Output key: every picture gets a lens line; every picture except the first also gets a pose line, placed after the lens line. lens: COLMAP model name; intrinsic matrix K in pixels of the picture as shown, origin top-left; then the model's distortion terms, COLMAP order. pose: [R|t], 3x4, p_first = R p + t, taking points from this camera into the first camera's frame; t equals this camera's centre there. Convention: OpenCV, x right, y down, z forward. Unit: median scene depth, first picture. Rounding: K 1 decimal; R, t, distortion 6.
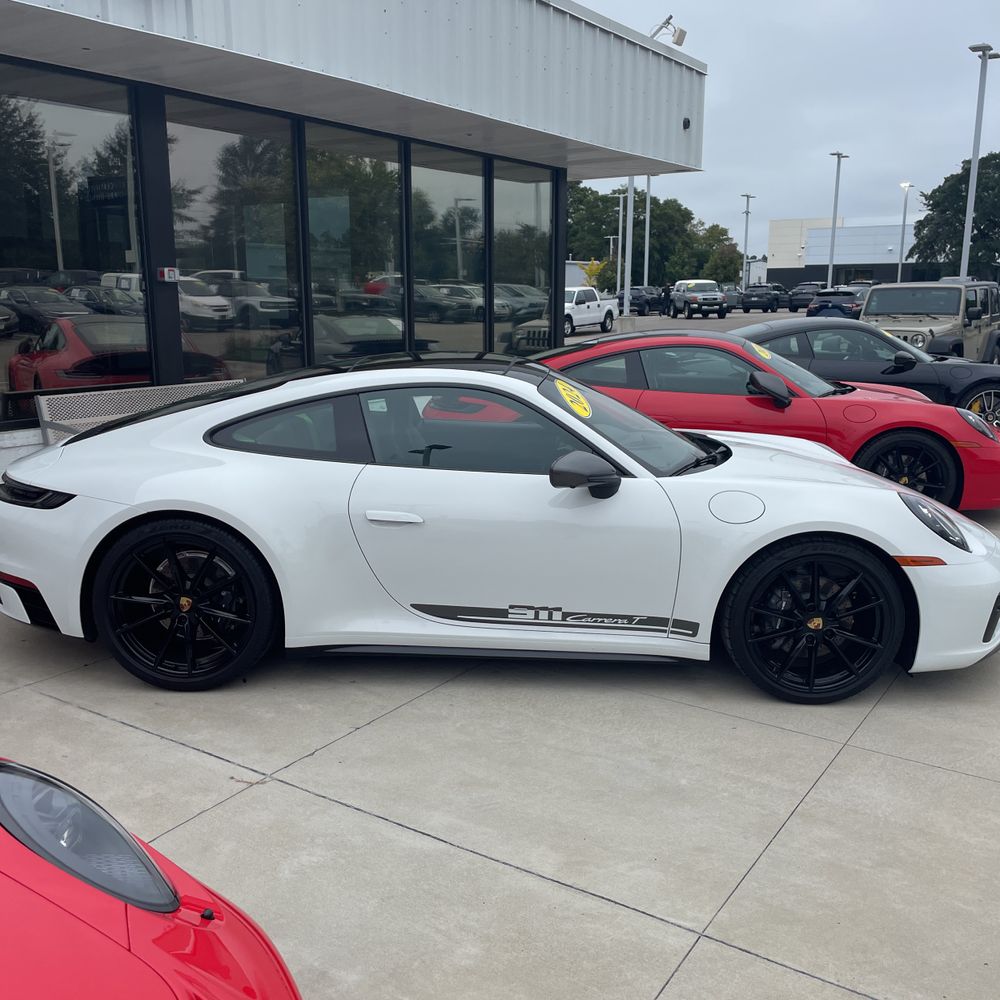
lens RADIAL K [[1027.8, 0, 500.0], [0, 1027.8, 500.0], [0, 0, 1]] dist [0.123781, -0.273711]
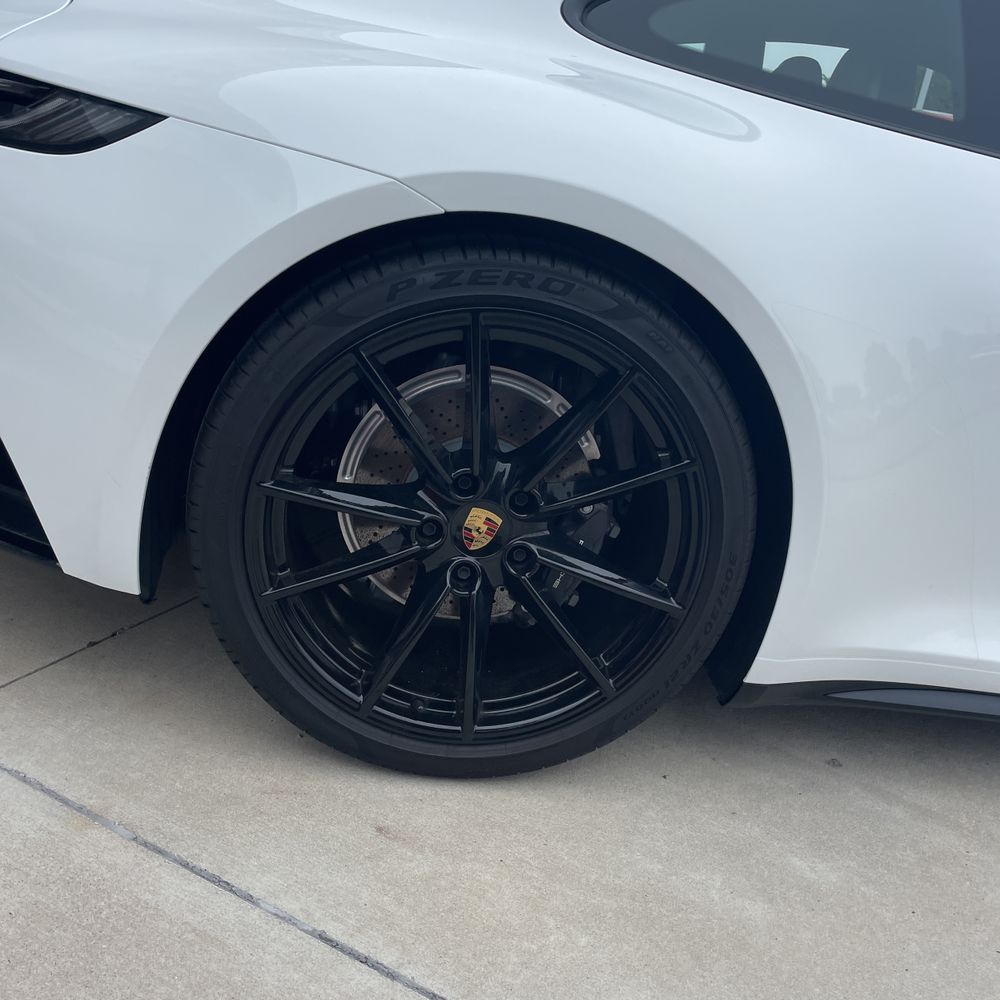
lens RADIAL K [[1018.4, 0, 501.3], [0, 1018.4, 512.2], [0, 0, 1]] dist [0.078449, -0.099965]
pose [[0.975687, 0.107164, 0.191182, -0.351083], [-0.136070, 0.980016, 0.145095, 0.046987], [-0.171813, -0.167582, 0.970771, 0.676893]]
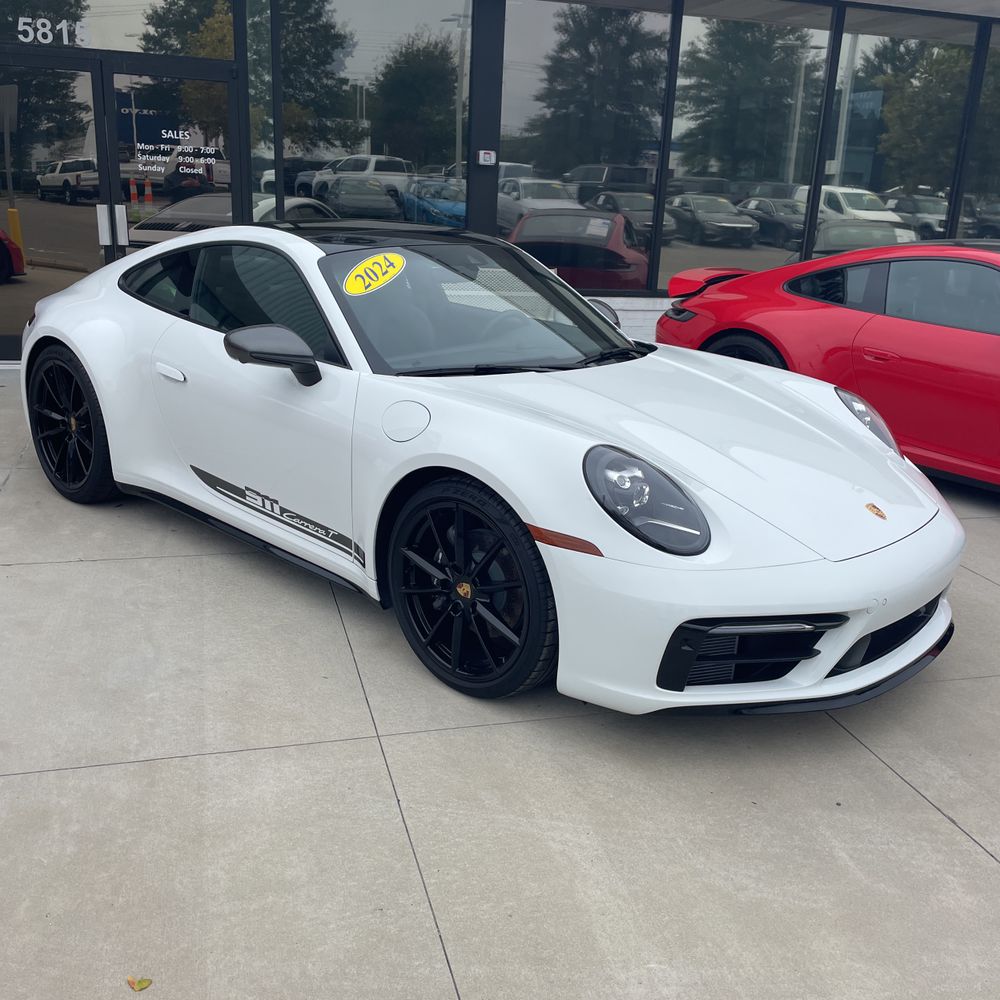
lens RADIAL K [[1018.4, 0, 501.3], [0, 1018.4, 512.2], [0, 0, 1]] dist [0.078449, -0.099965]
pose [[0.758589, 0.227219, -0.610668, 0.741024], [-0.173928, 0.973832, 0.146287, -0.050207], [0.627927, -0.004760, 0.778258, 0.412673]]
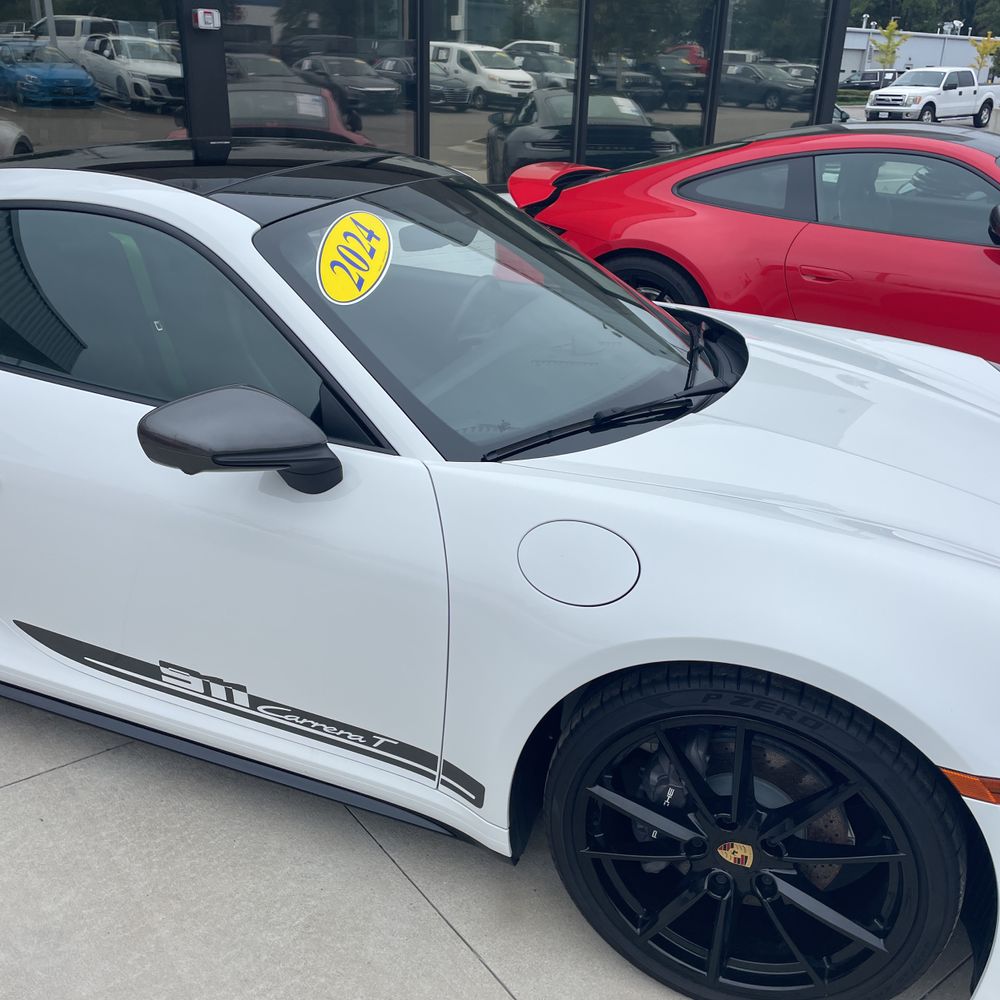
lens RADIAL K [[1022.6, 0, 485.1], [0, 1022.6, 510.8], [0, 0, 1]] dist [0.095884, -0.142347]
pose [[0.939073, 0.156854, -0.305841, 0.301857], [-0.091982, 0.972031, 0.216089, -0.095747], [0.331182, -0.174792, 0.927236, 0.573007]]
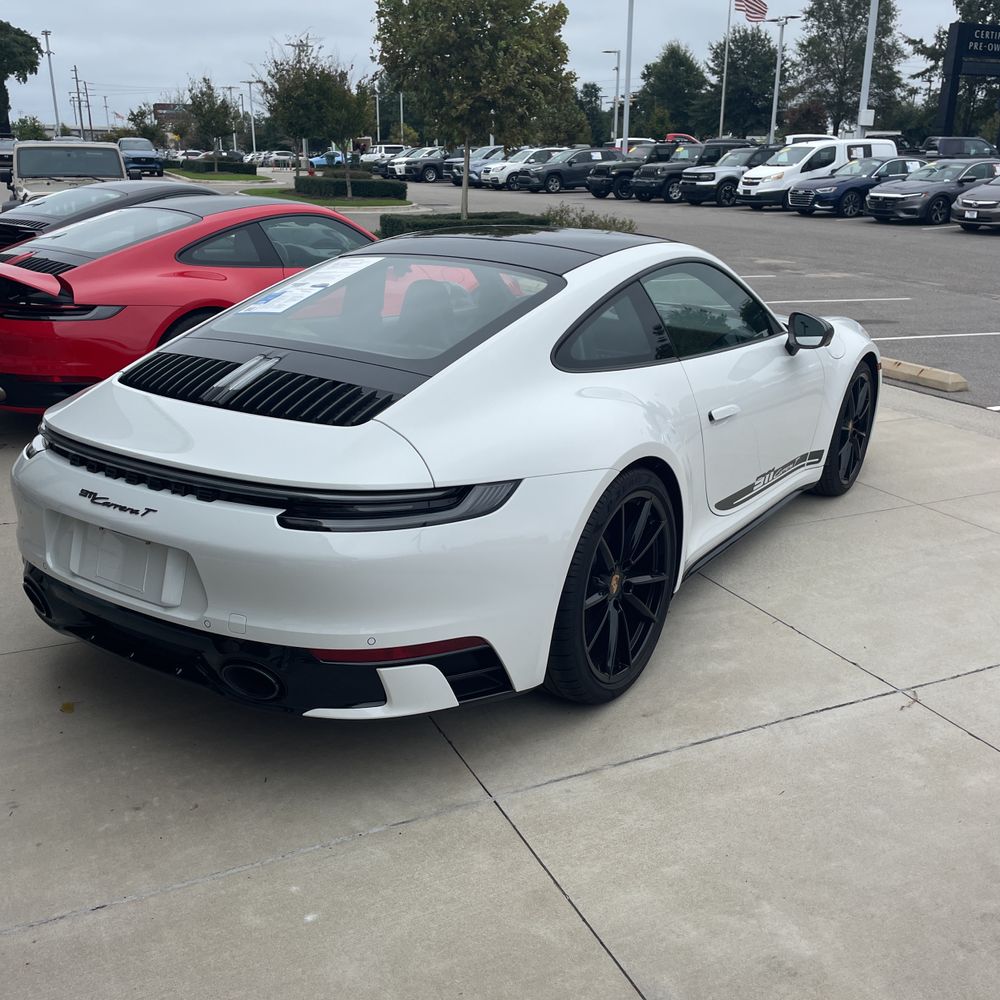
lens RADIAL K [[1027.1, 0, 508.9], [0, 1027.1, 498.7], [0, 0, 1]] dist [0.071937, -0.104329]
pose [[0.505565, -0.263652, 0.821518, -0.919382], [0.159733, 0.964308, 0.211177, -0.125120], [-0.847874, 0.024460, 0.529634, 0.658993]]
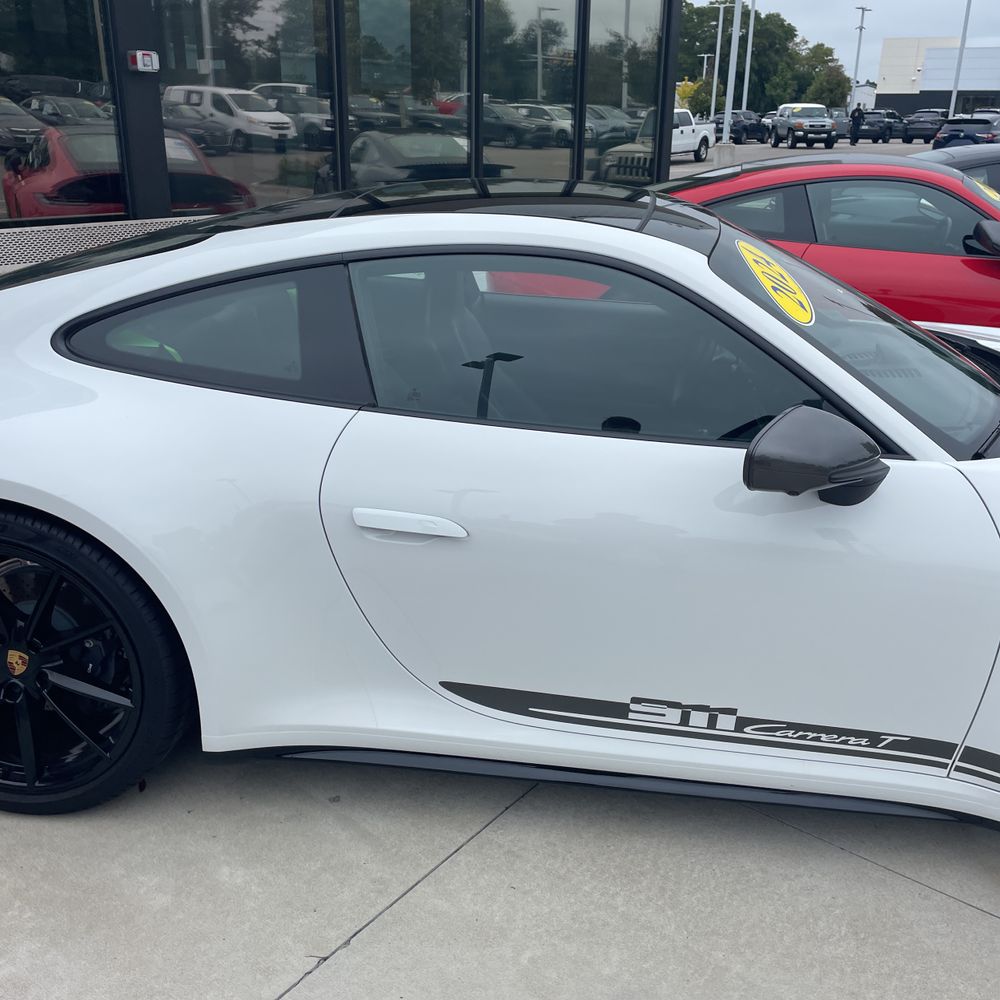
lens RADIAL K [[1019.2, 0, 506.8], [0, 1019.2, 487.3], [0, 0, 1]] dist [0.084225, -0.121962]
pose [[0.997579, 0.039730, -0.057079, -0.027399], [-0.030930, 0.988575, 0.147525, -0.071628], [0.062288, -0.145403, 0.987410, 0.499726]]
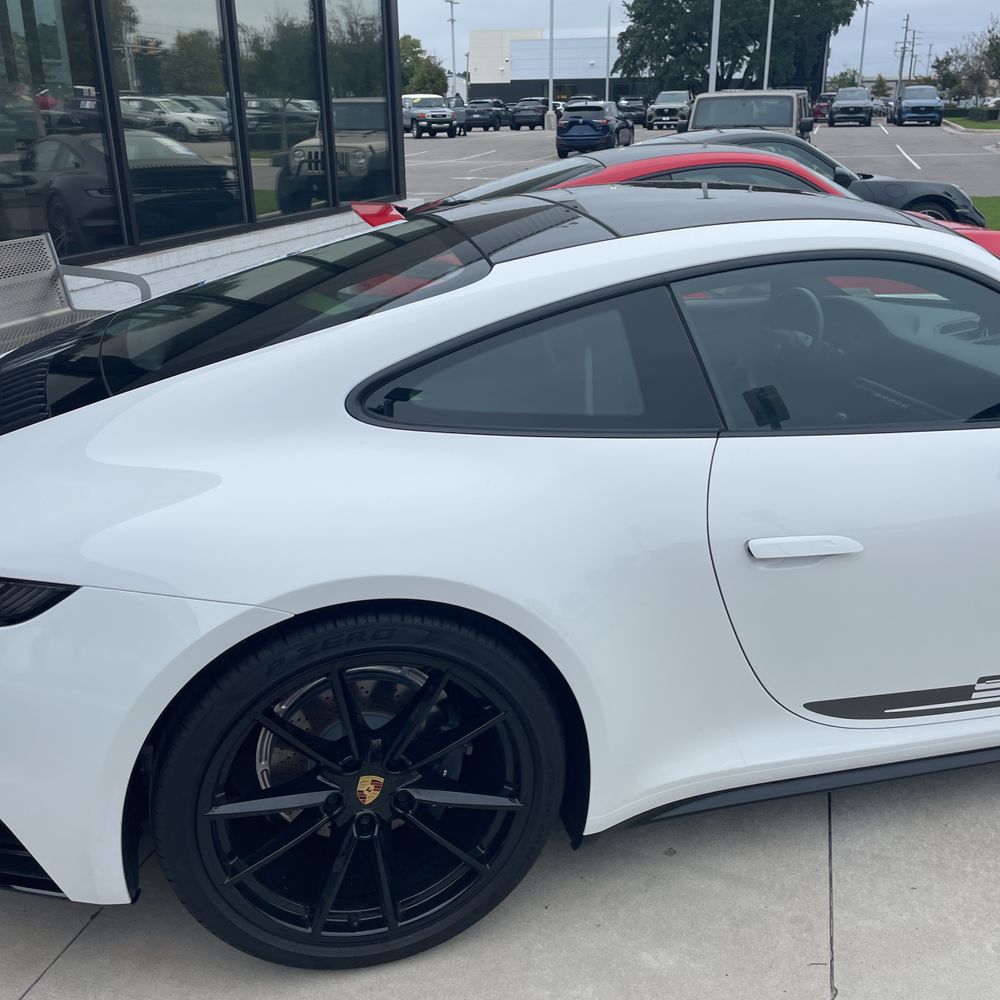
lens RADIAL K [[1019.2, 0, 506.8], [0, 1019.2, 487.3], [0, 0, 1]] dist [0.084225, -0.121962]
pose [[0.953131, -0.110095, 0.281817, -0.349761], [0.066070, 0.984703, 0.161231, -0.092189], [-0.295257, -0.135054, 0.945824, 0.572688]]
